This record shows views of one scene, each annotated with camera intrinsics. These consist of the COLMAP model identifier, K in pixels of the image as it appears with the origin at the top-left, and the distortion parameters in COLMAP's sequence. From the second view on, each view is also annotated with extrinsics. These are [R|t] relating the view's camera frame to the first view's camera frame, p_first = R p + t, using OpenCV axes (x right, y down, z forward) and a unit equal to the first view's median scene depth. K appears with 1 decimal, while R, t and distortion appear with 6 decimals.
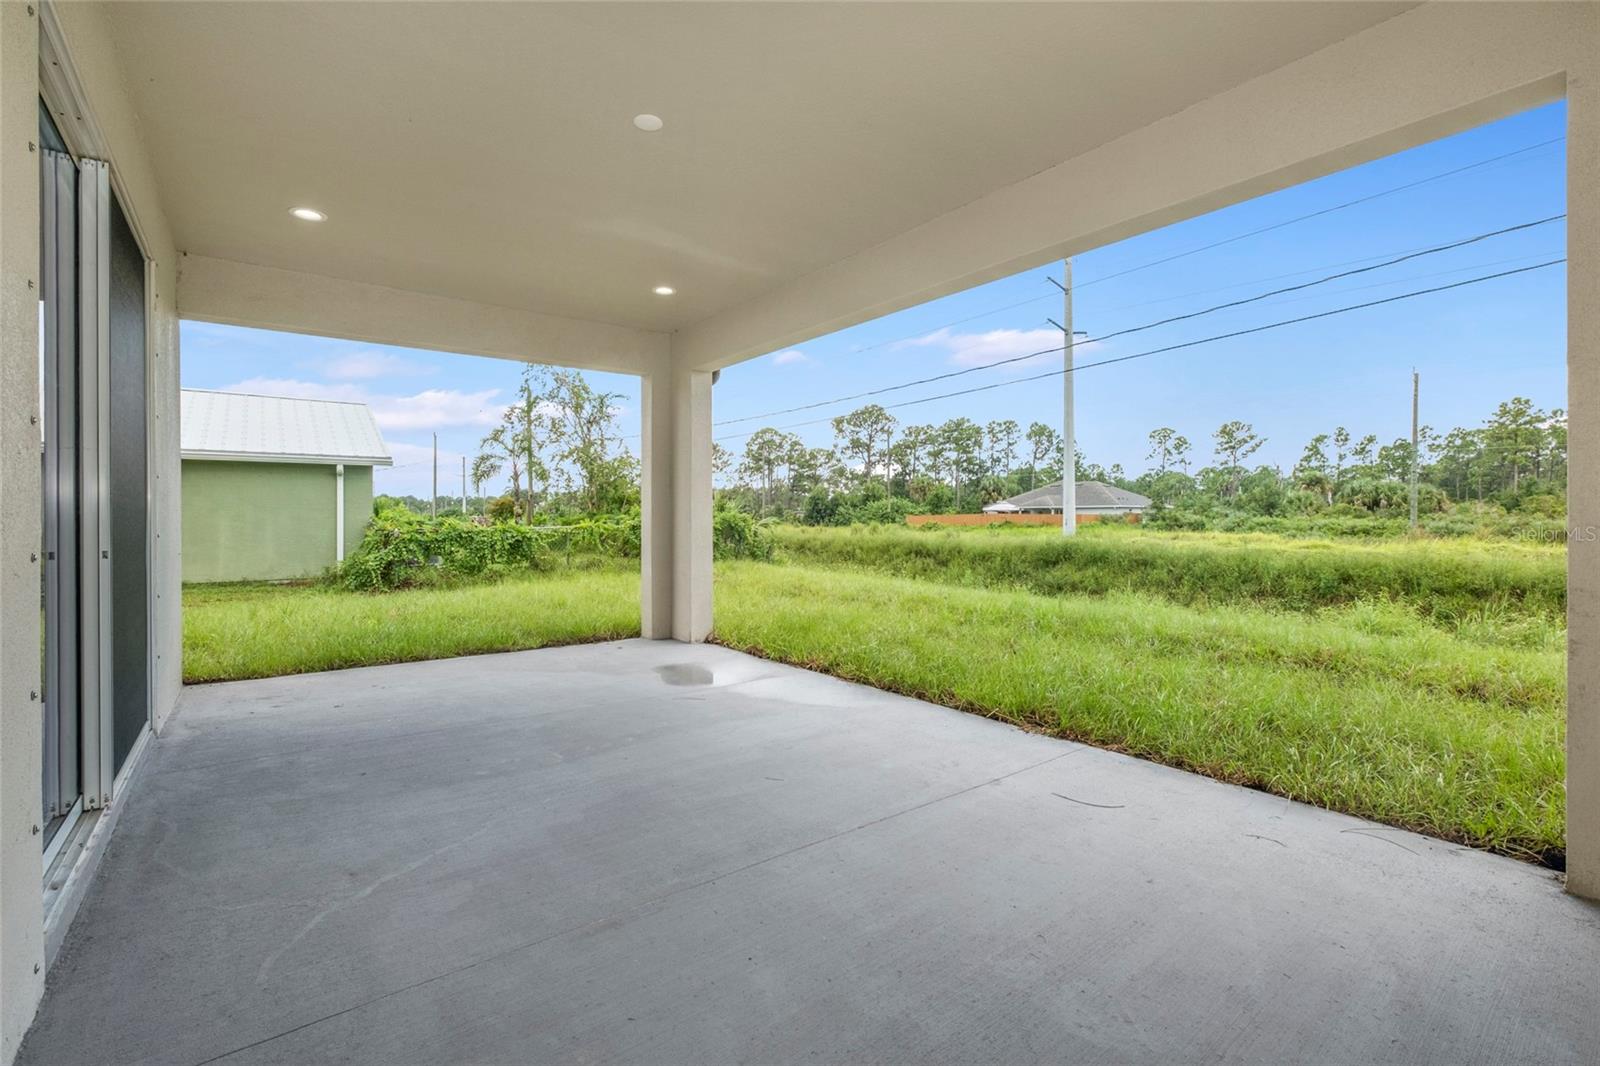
lens RADIAL K [[696.3, 0, 790.1], [0, 696.3, 525.3], [0, 0, 1]] dist [-0.007240, 0.000827]
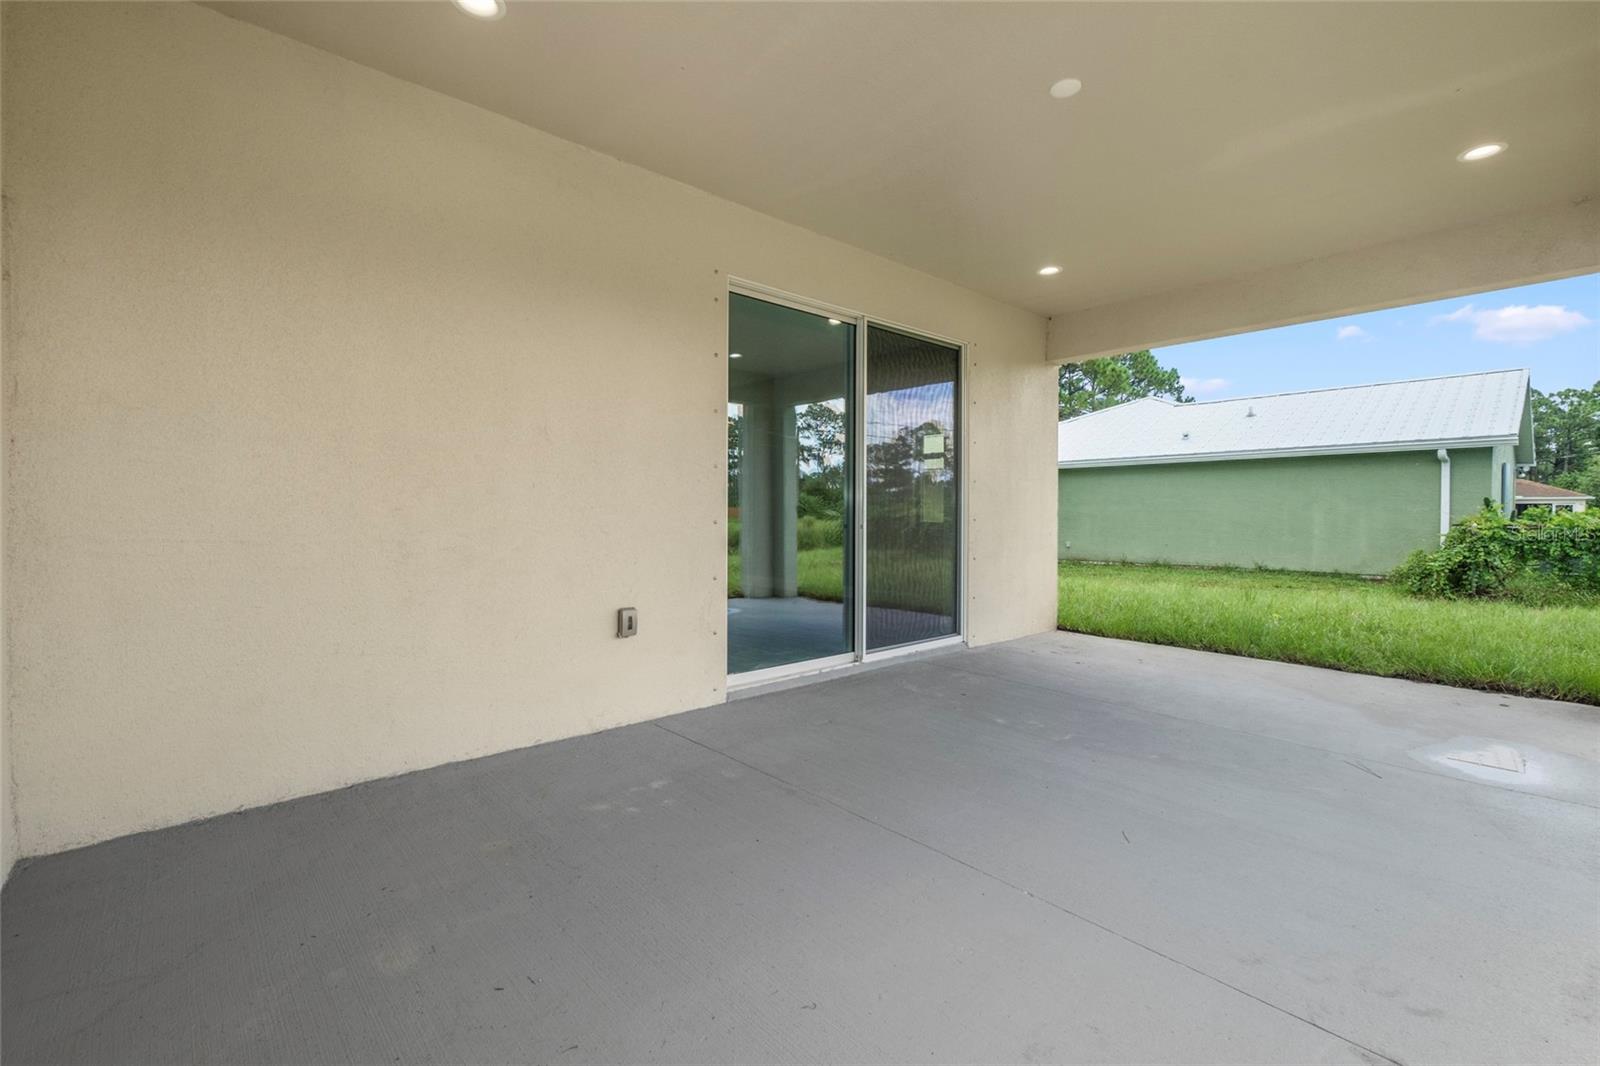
lens RADIAL K [[696.3, 0, 792.4], [0, 696.3, 524.2], [0, 0, 1]] dist [-0.007240, 0.000827]
pose [[0.074565, 0.018721, -0.997040, 0.183523], [-0.011766, 0.999771, 0.017892, 0.000468], [0.997147, 0.010397, 0.074769, 0.141826]]
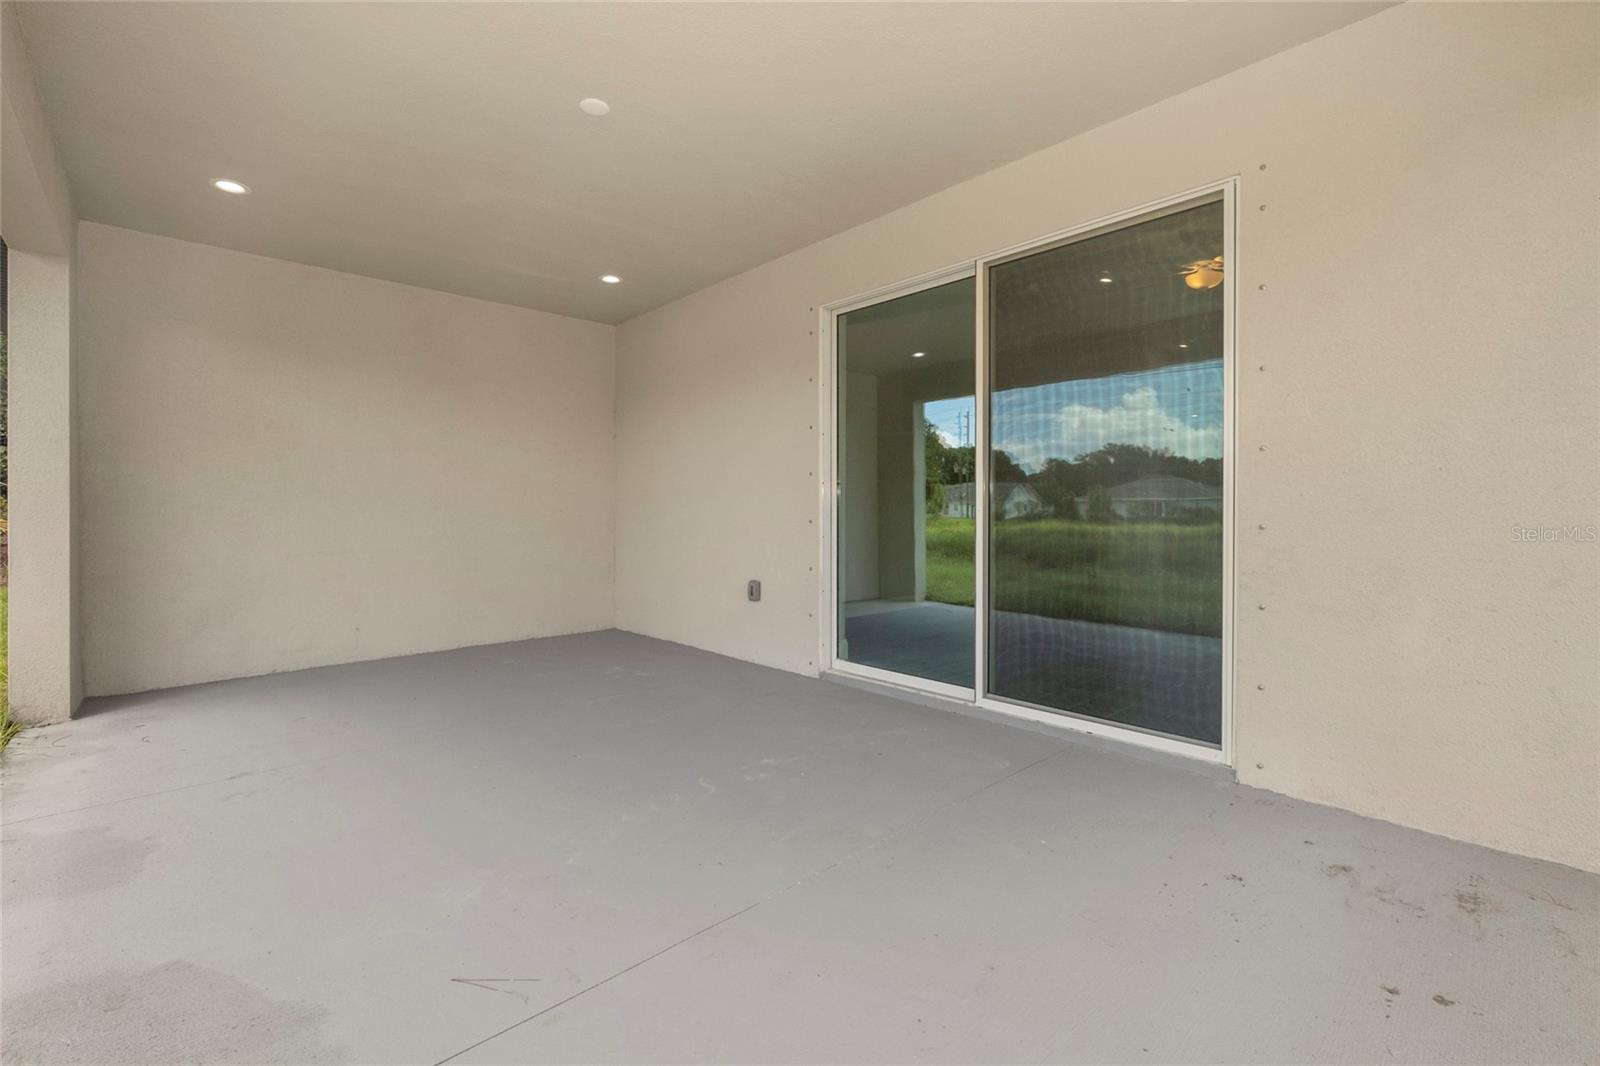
lens RADIAL K [[696.3, 0, 802.8], [0, 696.3, 523.8], [0, 0, 1]] dist [-0.007240, 0.000827]
pose [[-0.996602, 0.003966, -0.082270, -0.105905], [0.002173, 0.999758, 0.021873, -0.001859], [0.082337, 0.021620, -0.996370, 0.513503]]
